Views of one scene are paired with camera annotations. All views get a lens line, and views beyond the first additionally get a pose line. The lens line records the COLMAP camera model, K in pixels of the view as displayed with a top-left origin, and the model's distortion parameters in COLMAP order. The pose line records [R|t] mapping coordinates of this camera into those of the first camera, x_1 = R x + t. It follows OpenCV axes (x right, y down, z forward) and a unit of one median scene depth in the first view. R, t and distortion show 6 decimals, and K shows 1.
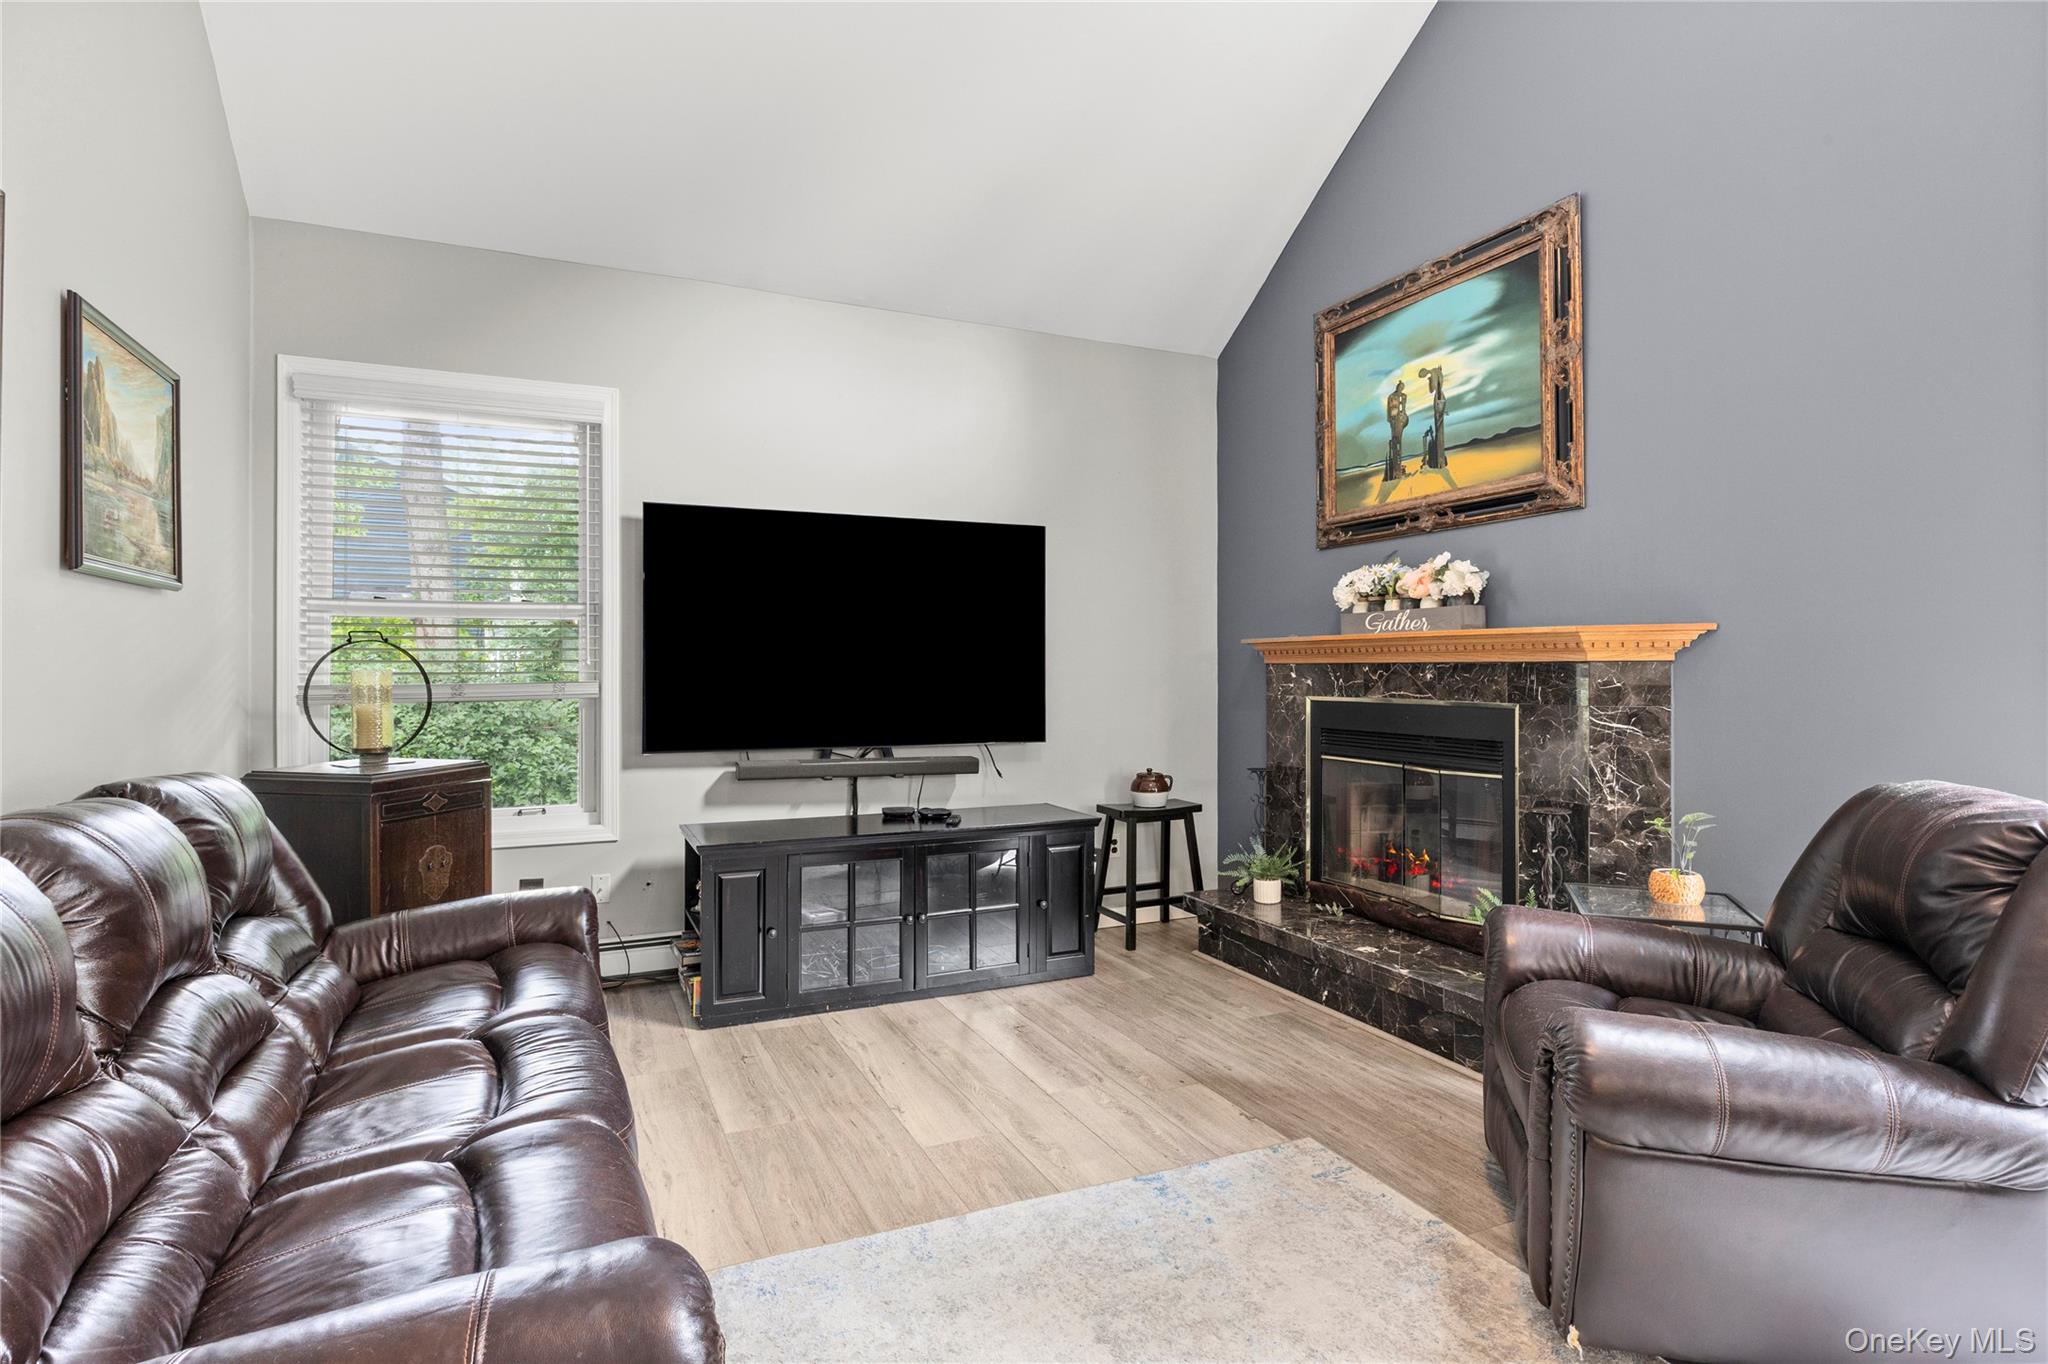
lens RADIAL K [[1045.5, 0, 1027.0], [0, 1045.5, 666.3], [0, 0, 1]] dist [-0.000789, -0.000185]
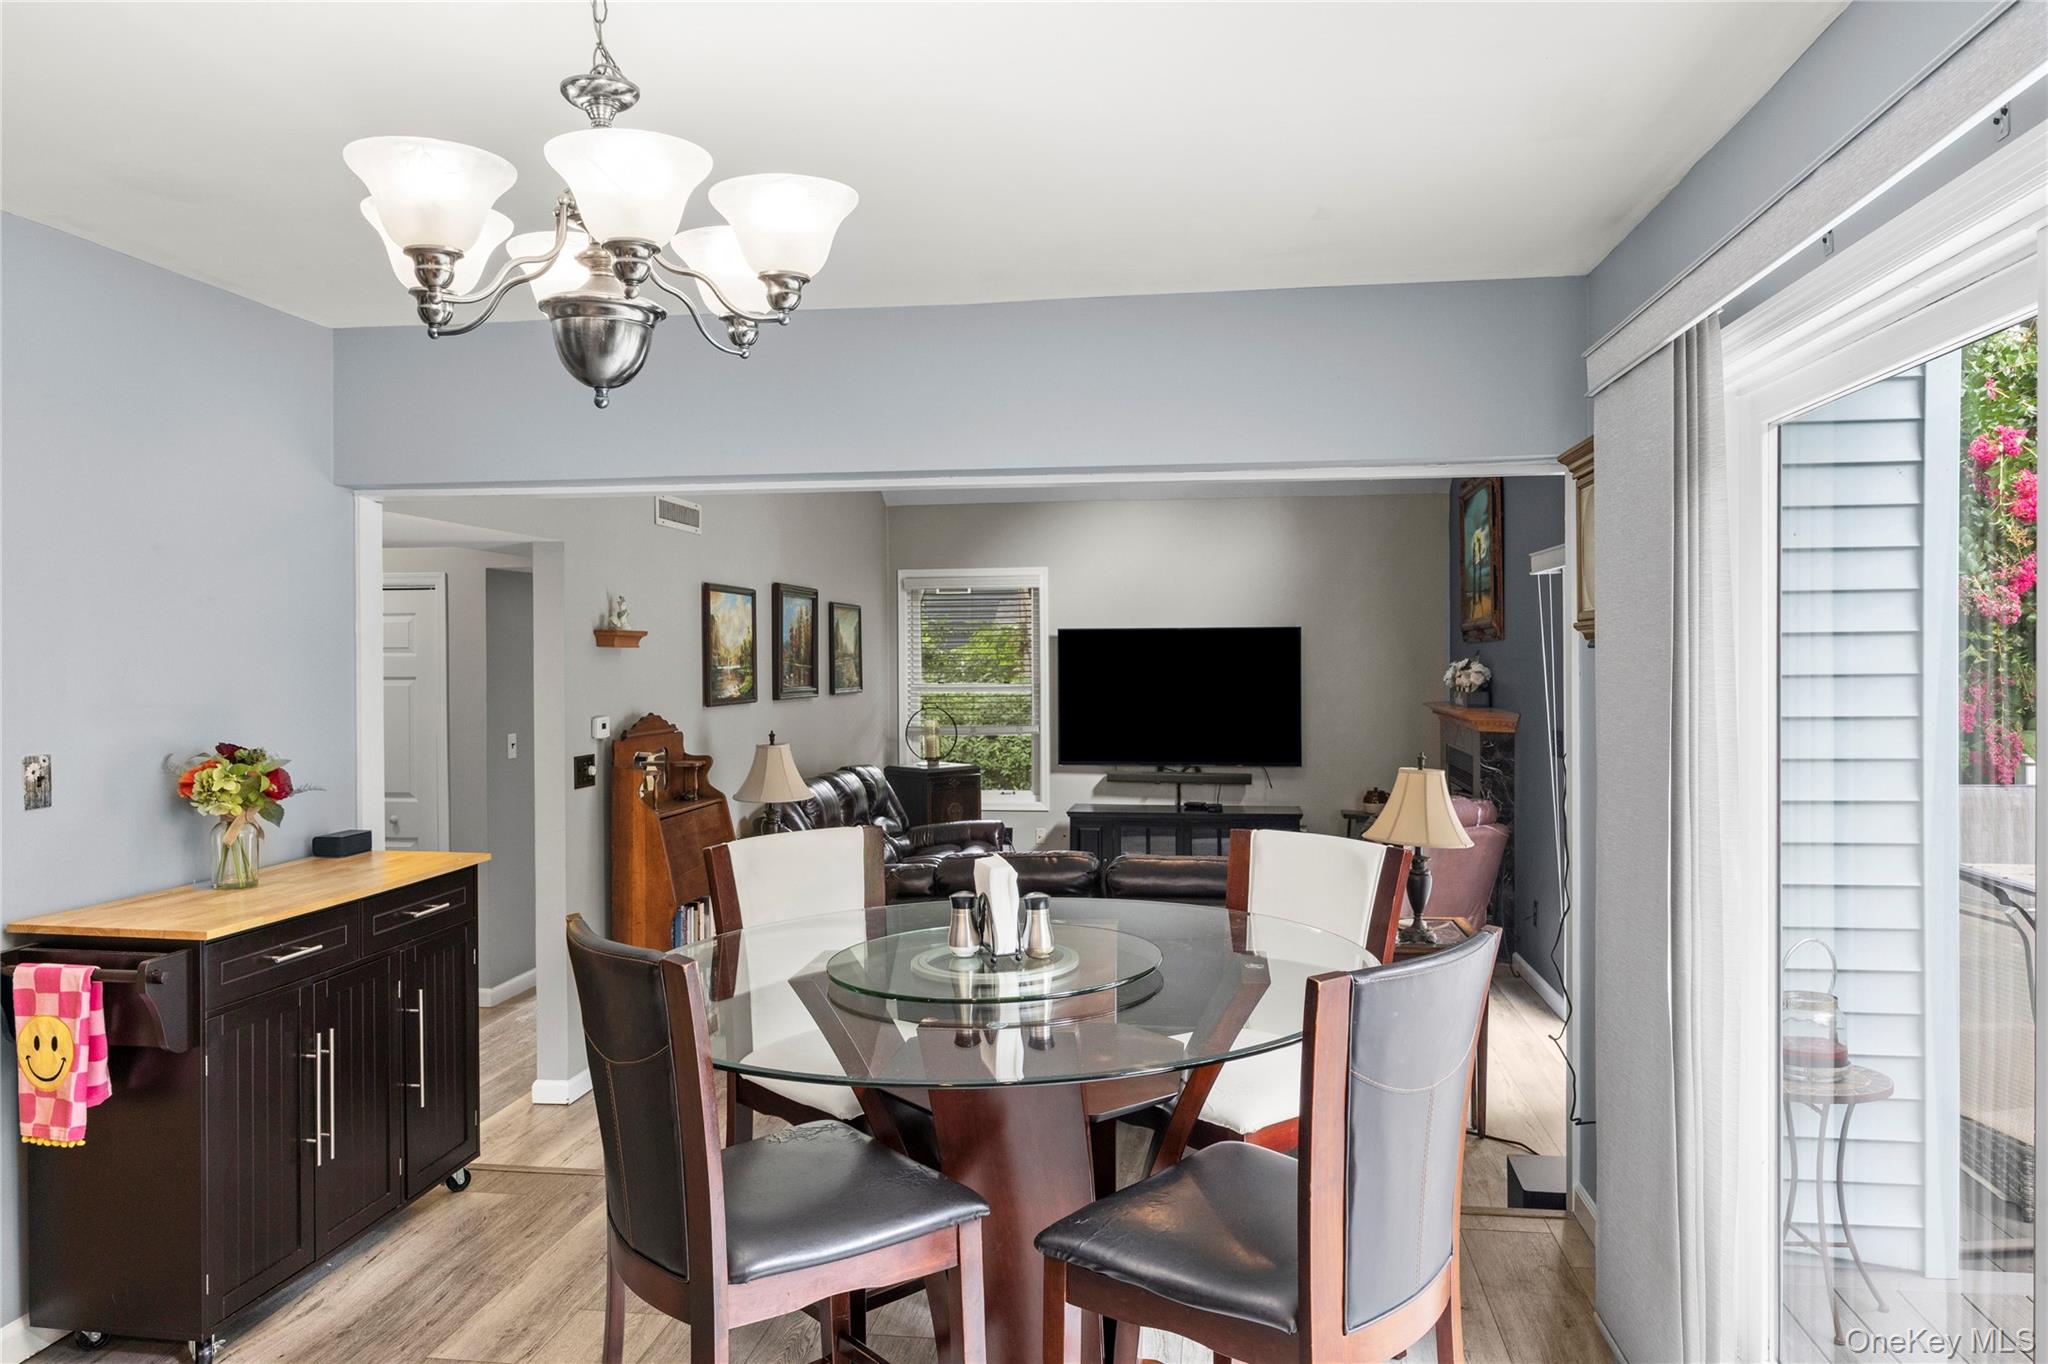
lens RADIAL K [[1453.8, 0, 1024.0], [0, 1453.8, 682.0], [0, 0, 1]] dist [0.038154, 0.000067]
pose [[0.836141, 0.004949, -0.548493, 0.999678], [0.006955, 0.999783, 0.019623, -0.114262], [0.548471, -0.020222, 0.835925, -1.192319]]
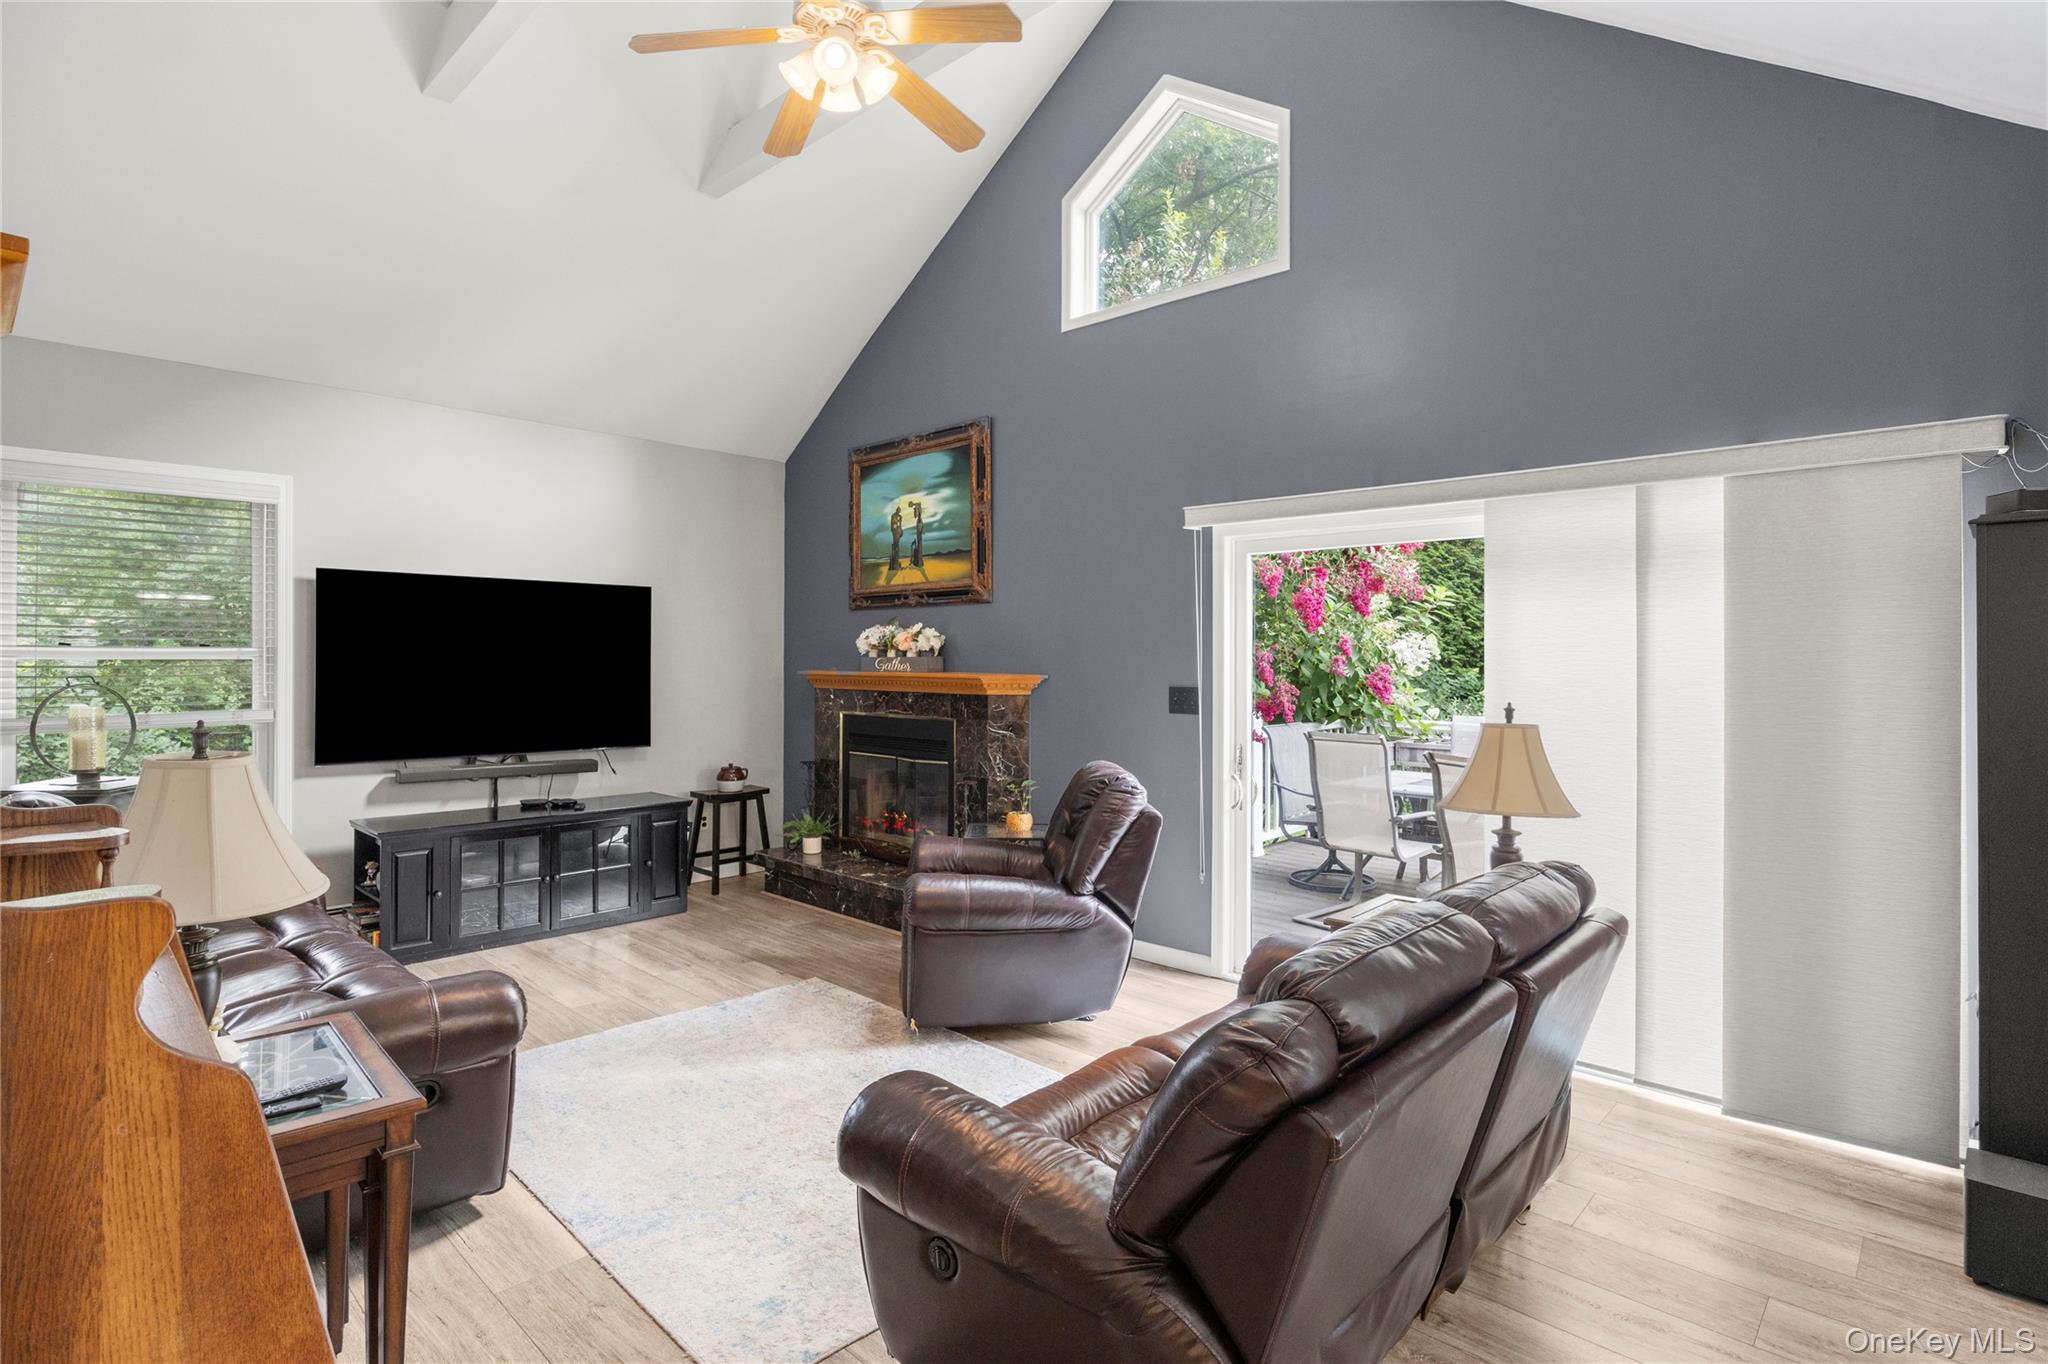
lens RADIAL K [[1024.3, 0, 1022.9], [0, 1024.3, 658.5], [0, 0, 1]] dist [-0.001686, -0.000371]
pose [[0.931649, 0.004645, 0.363330, -0.018187], [-0.005844, 0.999981, 0.002200, -0.055104], [-0.363312, -0.004172, 0.931658, -0.475400]]
